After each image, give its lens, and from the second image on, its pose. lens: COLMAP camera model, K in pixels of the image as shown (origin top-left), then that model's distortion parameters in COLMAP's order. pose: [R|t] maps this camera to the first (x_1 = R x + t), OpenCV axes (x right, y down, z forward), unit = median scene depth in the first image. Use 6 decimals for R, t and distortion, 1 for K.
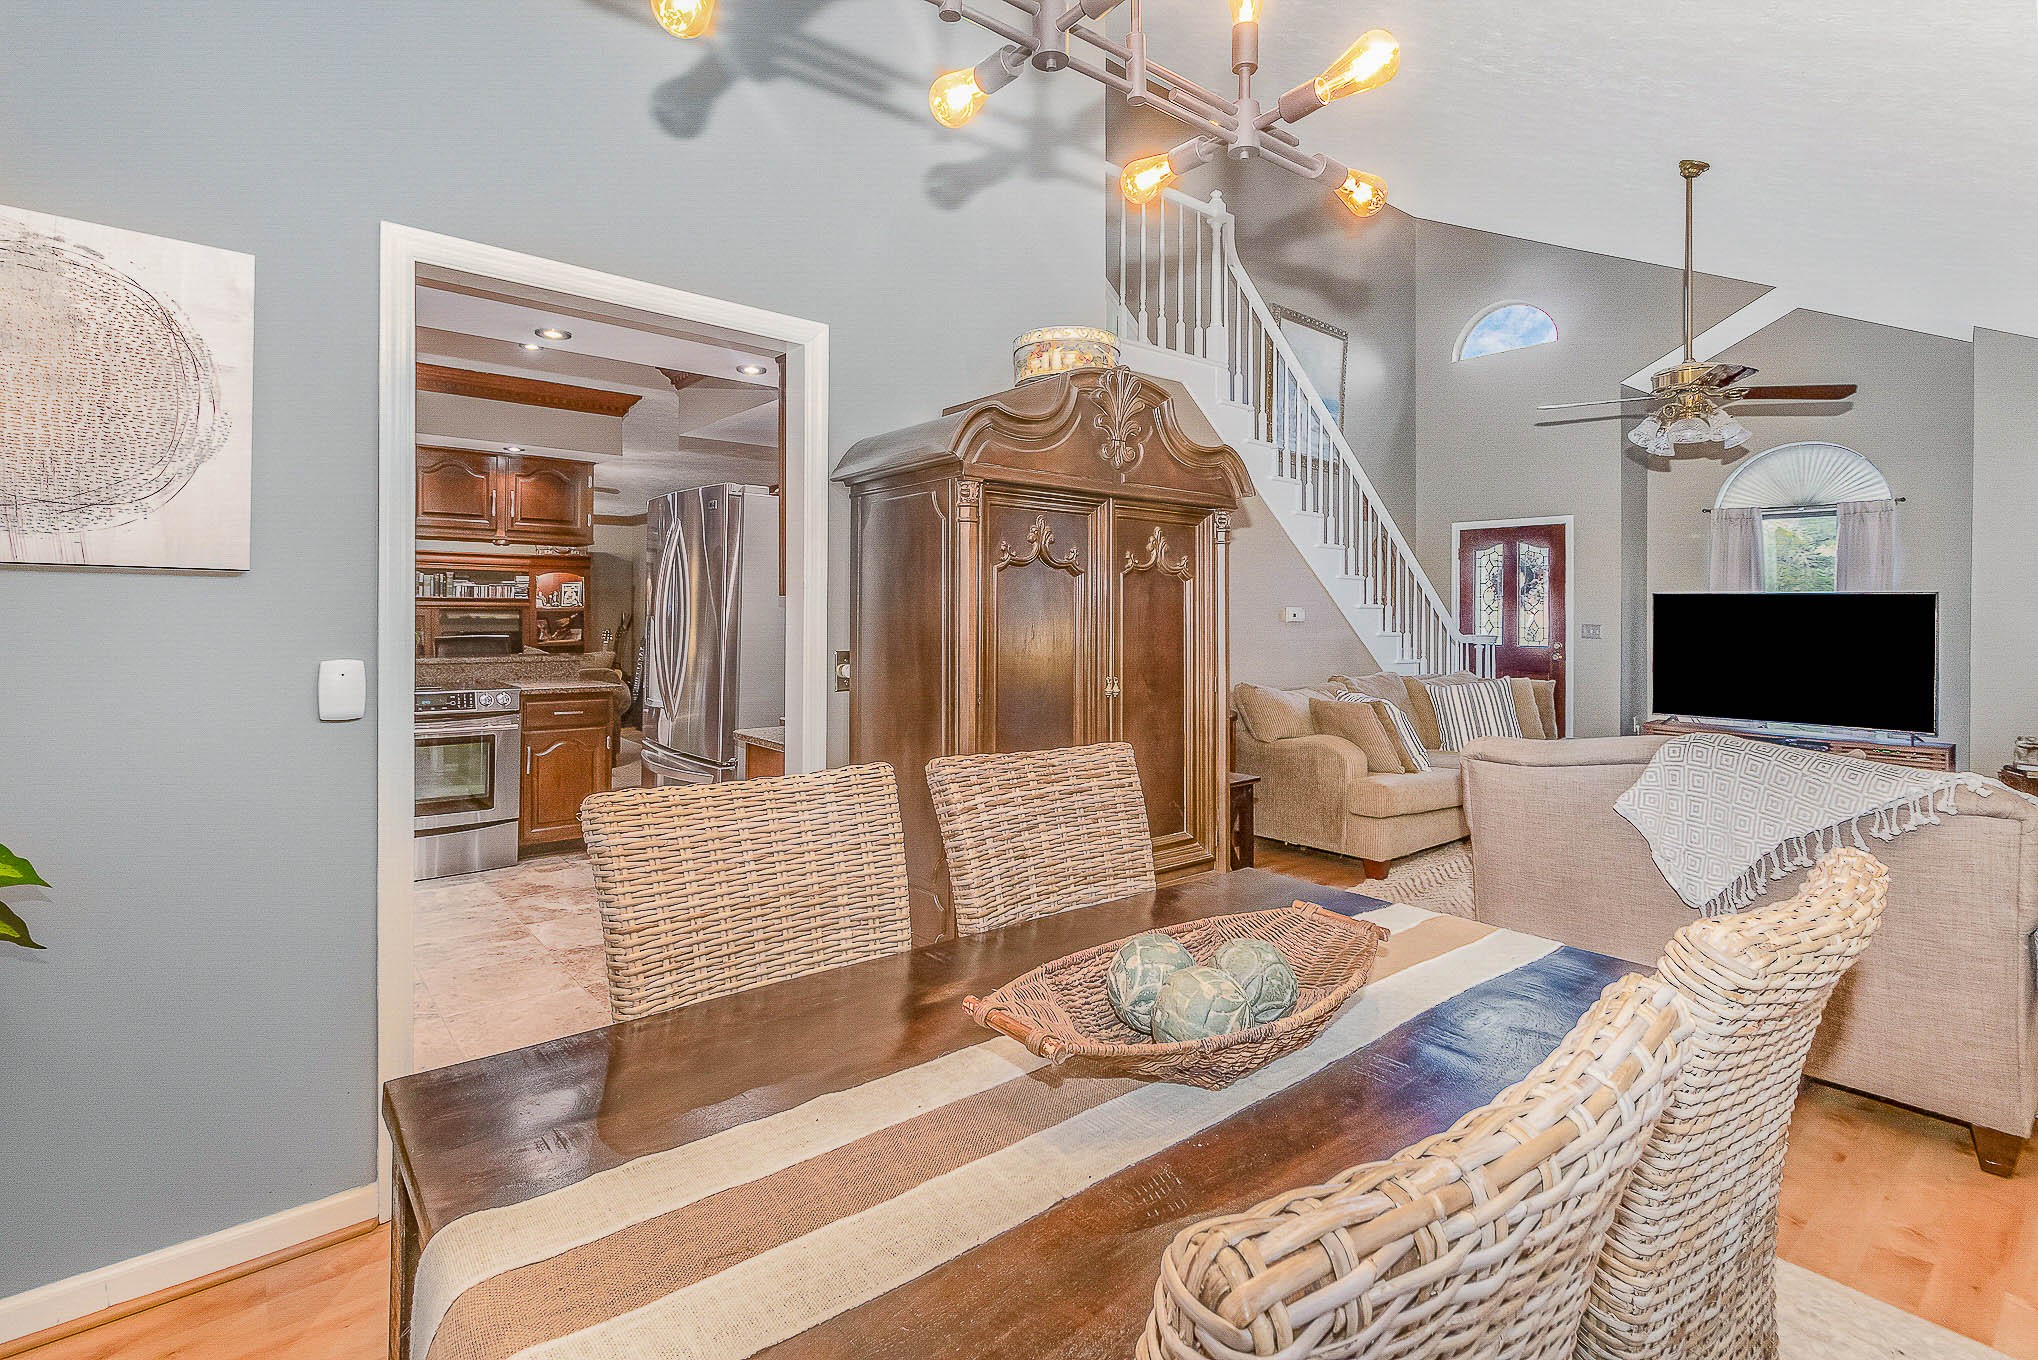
lens RADIAL K [[955.3, 0, 1023.4], [0, 955.3, 621.1], [0, 0, 1]] dist [-0.004427, 0.000228]
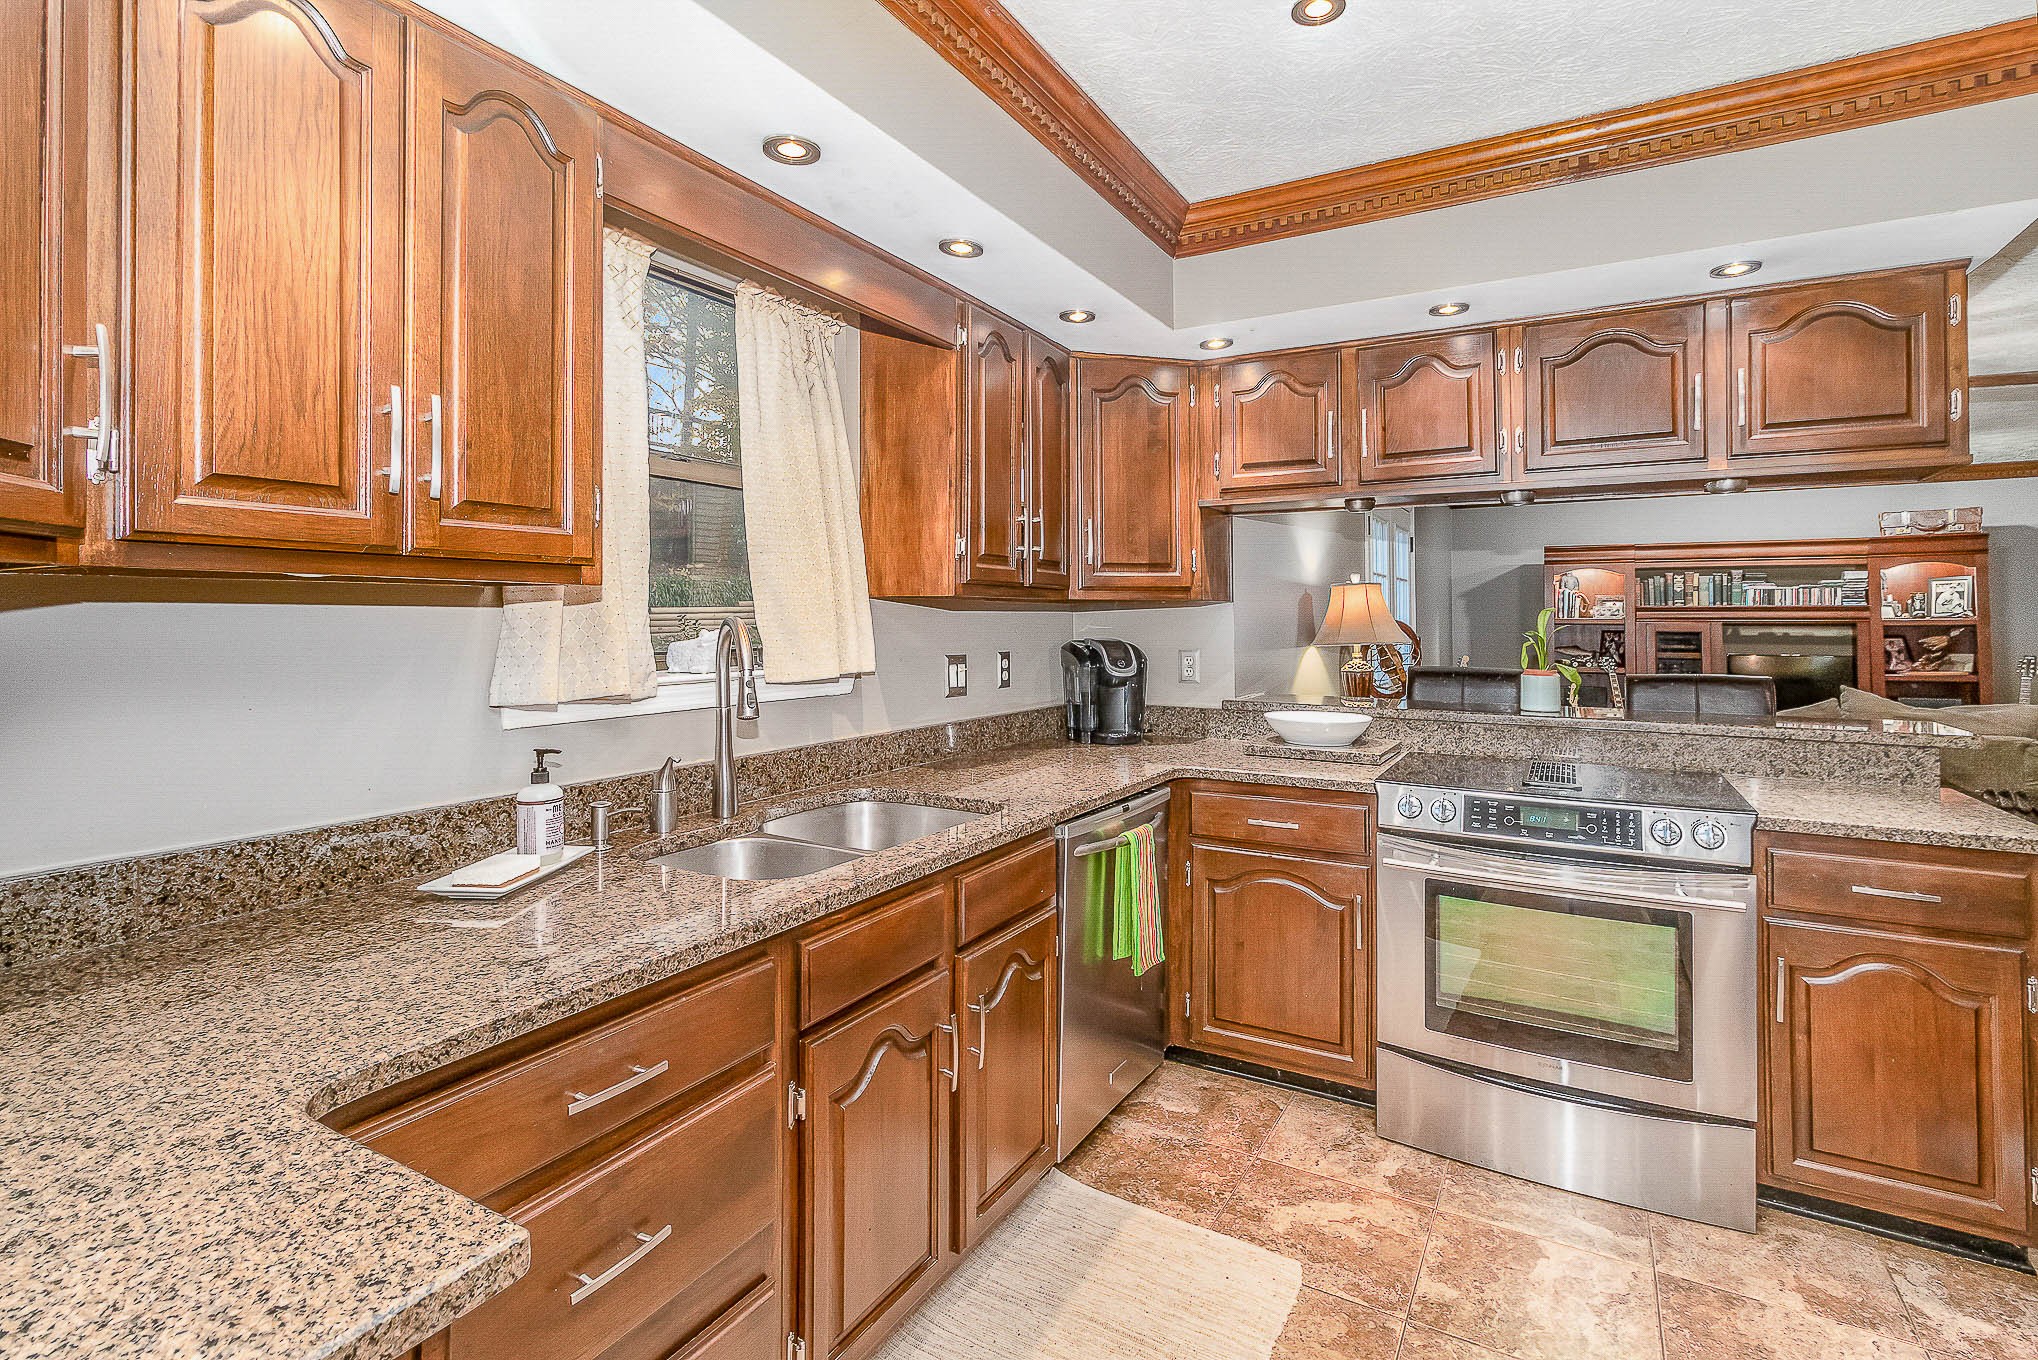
lens RADIAL K [[977.1, 0, 1042.3], [0, 977.1, 593.2], [0, 0, 1]] dist [0.000649, 0.001027]
pose [[0.360444, -0.032872, -0.932201, -0.212473], [-0.005392, 0.999289, -0.037323, -0.008493], [0.932765, 0.018479, 0.360011, 0.497737]]
